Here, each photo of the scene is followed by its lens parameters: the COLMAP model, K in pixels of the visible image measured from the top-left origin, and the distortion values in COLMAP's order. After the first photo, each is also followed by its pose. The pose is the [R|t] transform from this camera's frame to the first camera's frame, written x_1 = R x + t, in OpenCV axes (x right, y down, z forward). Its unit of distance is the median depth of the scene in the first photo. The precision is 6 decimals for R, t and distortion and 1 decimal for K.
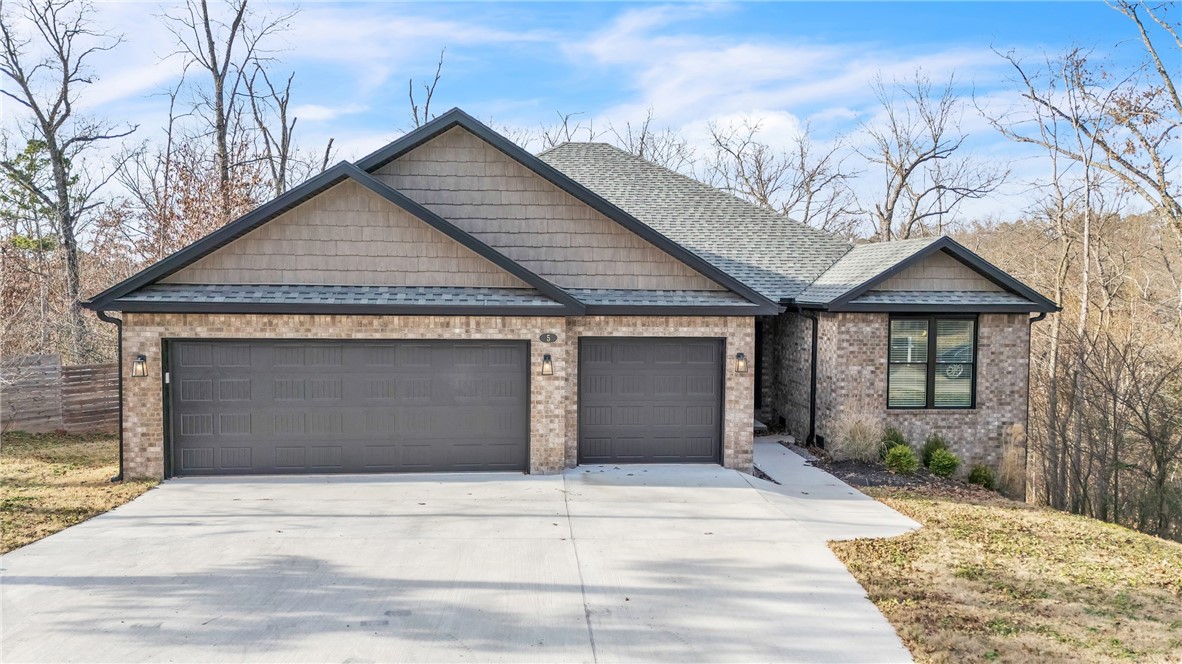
lens RADIAL K [[867.2, 0, 591.0], [0, 867.2, 332.0], [0, 0, 1]] dist [0.079871, -0.078104]
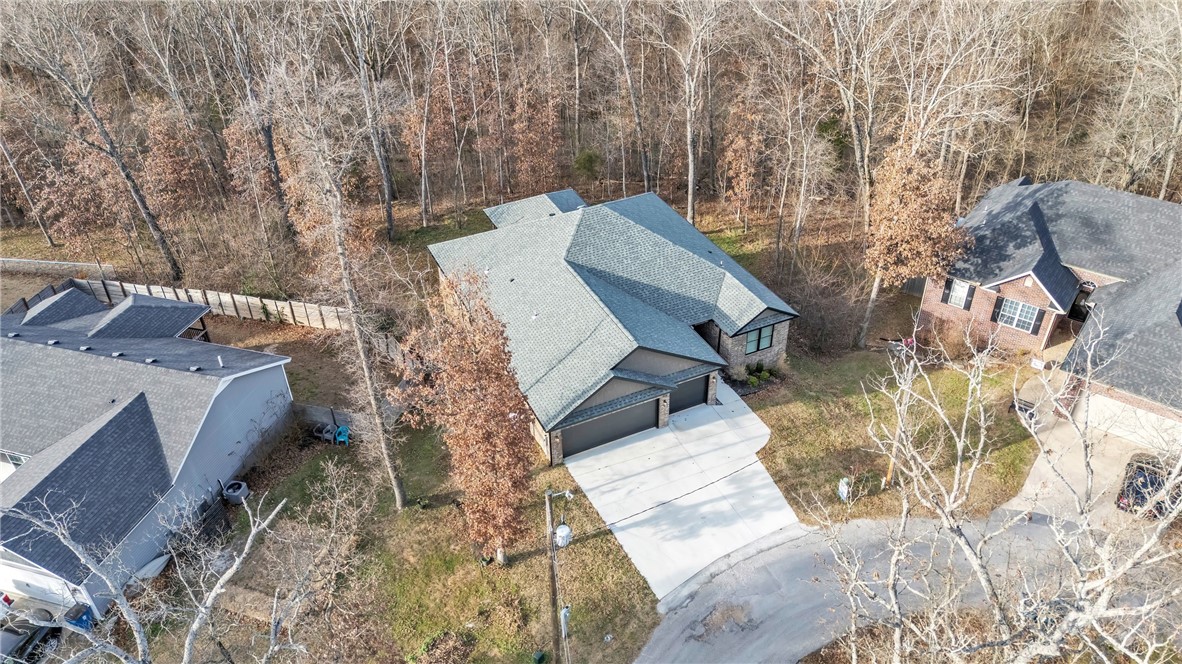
lens RADIAL K [[867.2, 0, 591.0], [0, 867.2, 332.0], [0, 0, 1]] dist [0.079871, -0.078104]
pose [[0.938127, -0.231093, 0.257903, -1.105431], [0.043715, 0.817830, 0.573797, -2.083861], [-0.343522, -0.527020, 0.777330, -1.308048]]
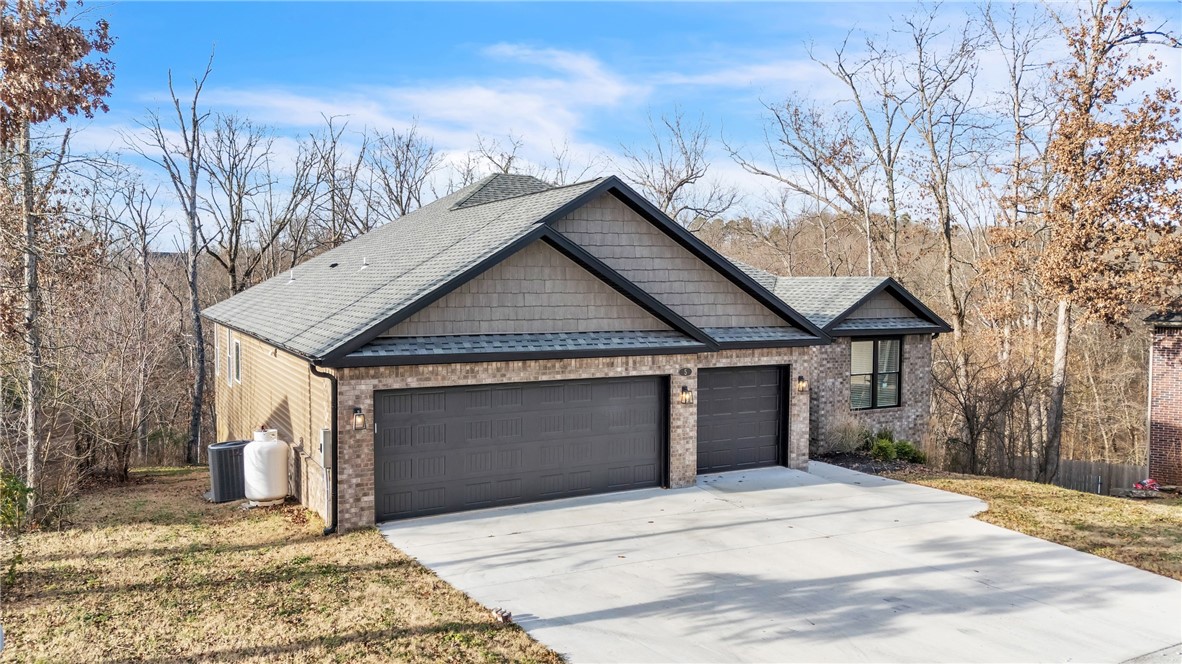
lens RADIAL K [[867.2, 0, 591.0], [0, 867.2, 332.0], [0, 0, 1]] dist [0.079871, -0.078104]
pose [[0.921942, -0.027069, 0.386382, -0.635248], [0.024322, 0.999632, 0.011996, -0.066138], [-0.386564, -0.001662, 0.922261, -0.041014]]
